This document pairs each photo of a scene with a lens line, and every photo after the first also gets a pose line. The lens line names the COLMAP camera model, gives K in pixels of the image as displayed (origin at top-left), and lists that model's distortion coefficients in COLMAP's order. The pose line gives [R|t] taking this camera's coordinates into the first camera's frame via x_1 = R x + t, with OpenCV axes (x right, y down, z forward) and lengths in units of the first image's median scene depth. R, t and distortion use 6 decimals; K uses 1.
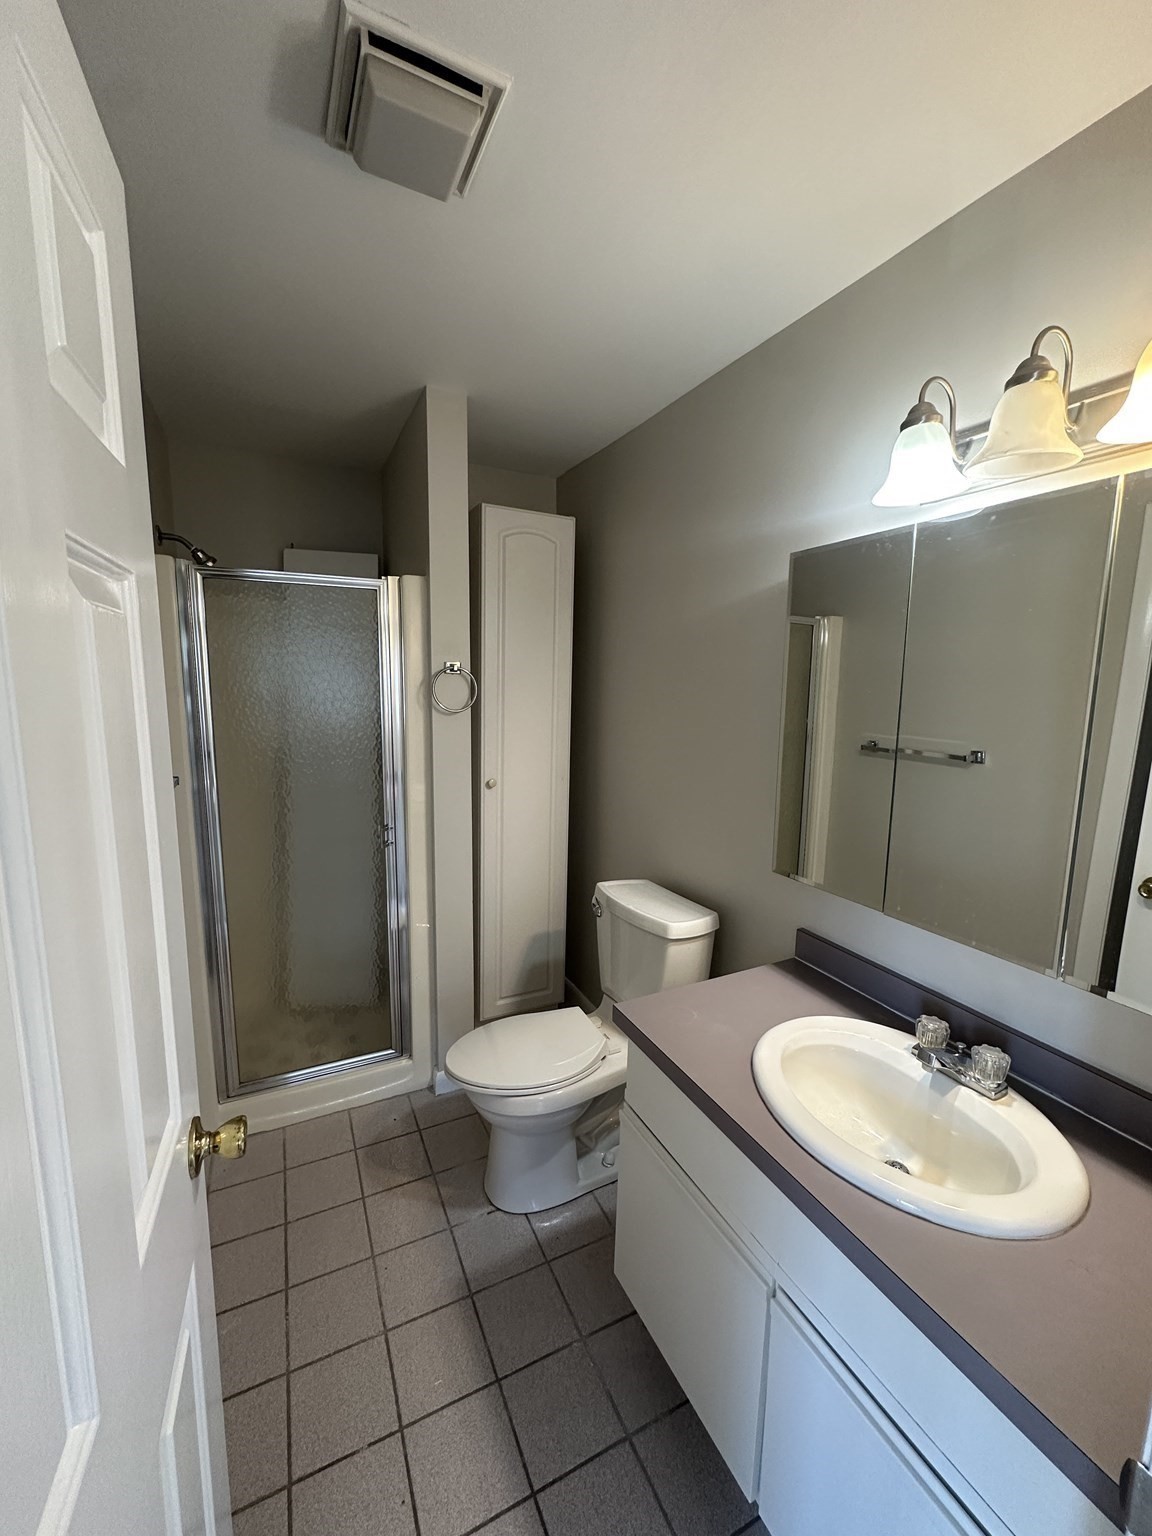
lens RADIAL K [[617.9, 0, 577.9], [0, 617.9, 768.9], [0, 0, 1]] dist [-0.005473, 0.000951]
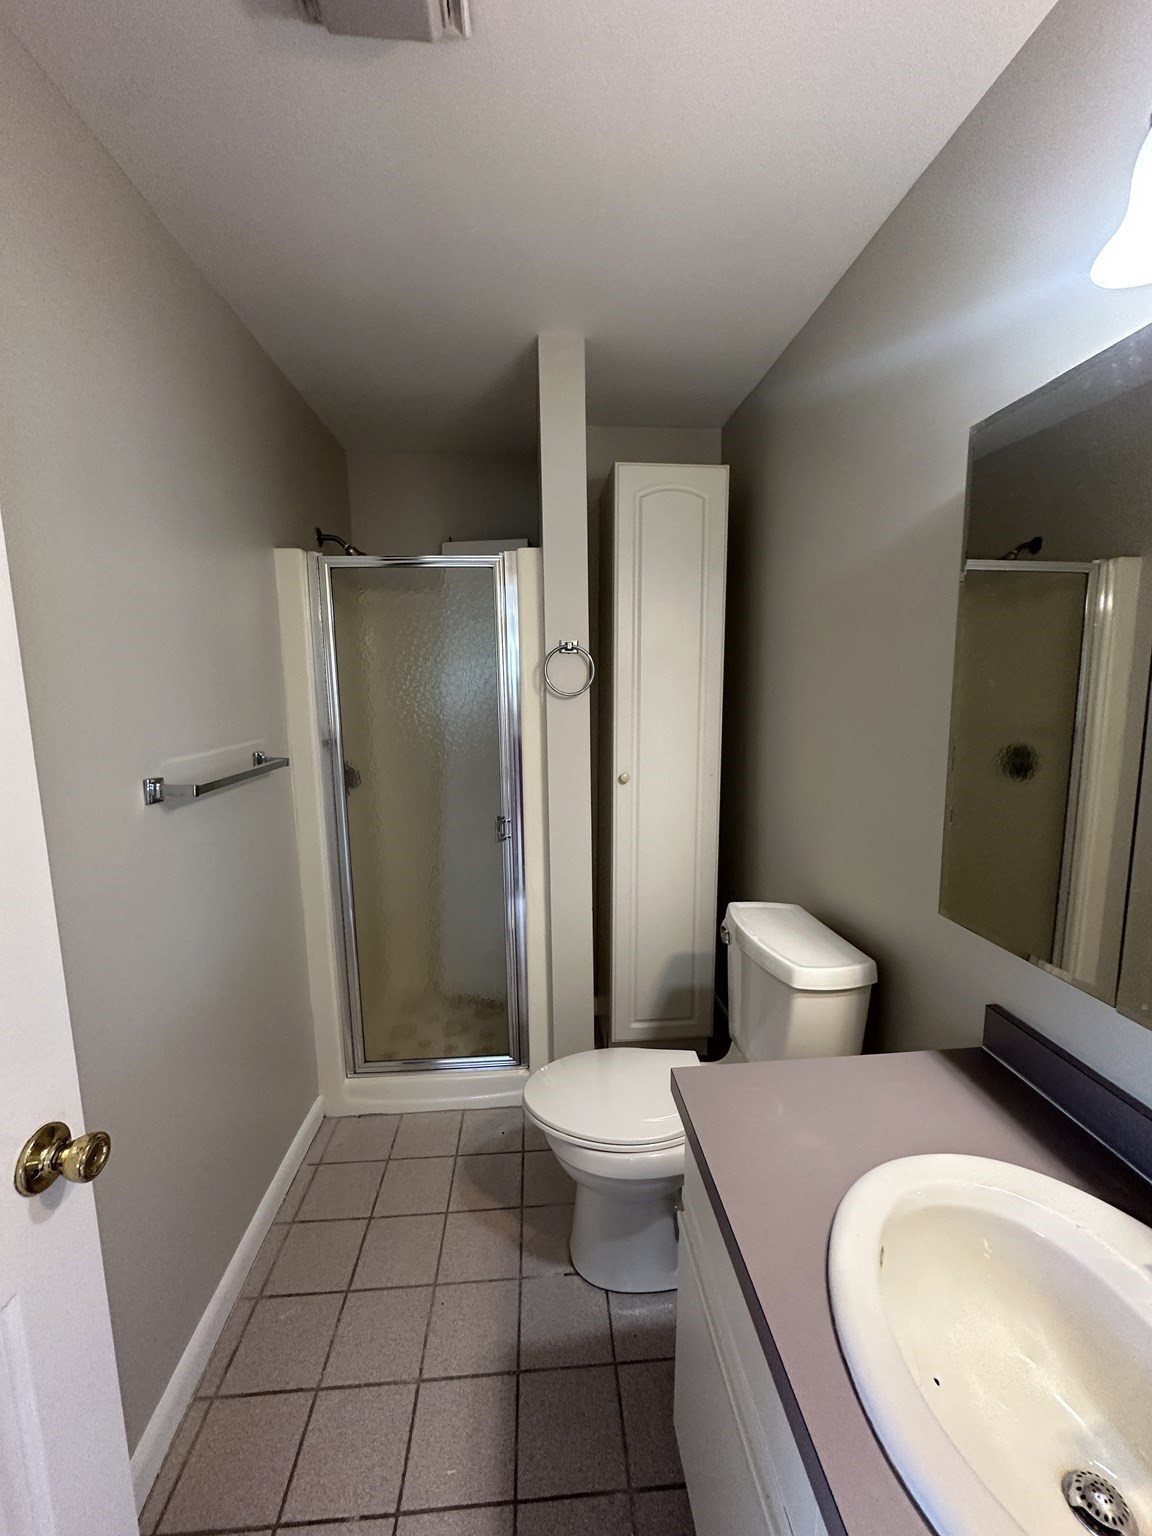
lens RADIAL K [[617.9, 0, 576.3], [0, 617.9, 767.0], [0, 0, 1]] dist [-0.005473, 0.000951]
pose [[0.927060, 0.024098, -0.374137, 0.153481], [-0.027232, 0.999624, -0.003093, 0.014973], [0.373922, 0.013056, 0.927368, 0.179044]]
